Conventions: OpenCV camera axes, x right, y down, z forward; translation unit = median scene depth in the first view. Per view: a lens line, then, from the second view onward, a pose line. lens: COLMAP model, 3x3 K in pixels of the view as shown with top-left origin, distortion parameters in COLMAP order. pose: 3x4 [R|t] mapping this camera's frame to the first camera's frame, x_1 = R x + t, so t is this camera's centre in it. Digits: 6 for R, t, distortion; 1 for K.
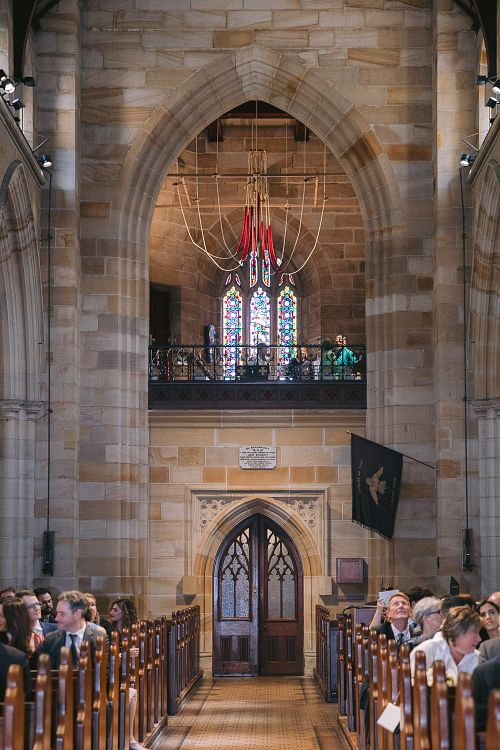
lens RADIAL K [[1611.9, 0, 253.8], [0, 1611.9, 449.6], [0, 0, 1]] dist [0.322512, -0.223614]
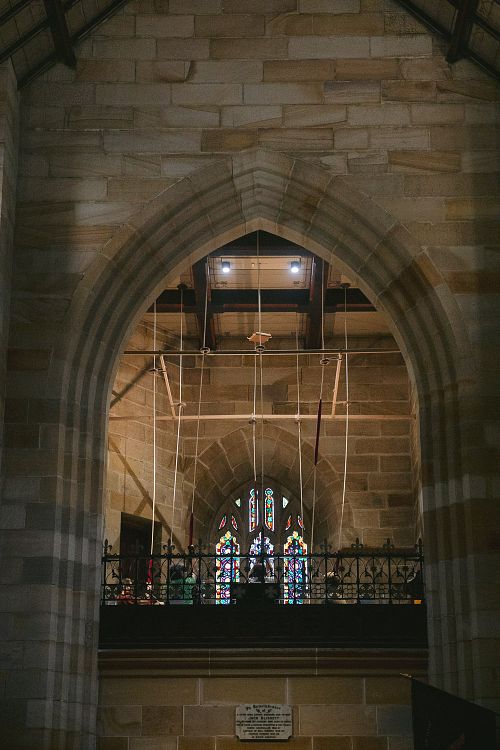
lens RADIAL K [[1611.9, 0, 253.8], [0, 1611.9, 449.6], [0, 0, 1]] dist [0.322512, -0.223614]
pose [[0.999996, 0.001749, 0.002356, -0.003259], [-0.001255, 0.980667, -0.195678, 0.025373], [-0.002653, 0.195674, 0.980665, 0.328332]]
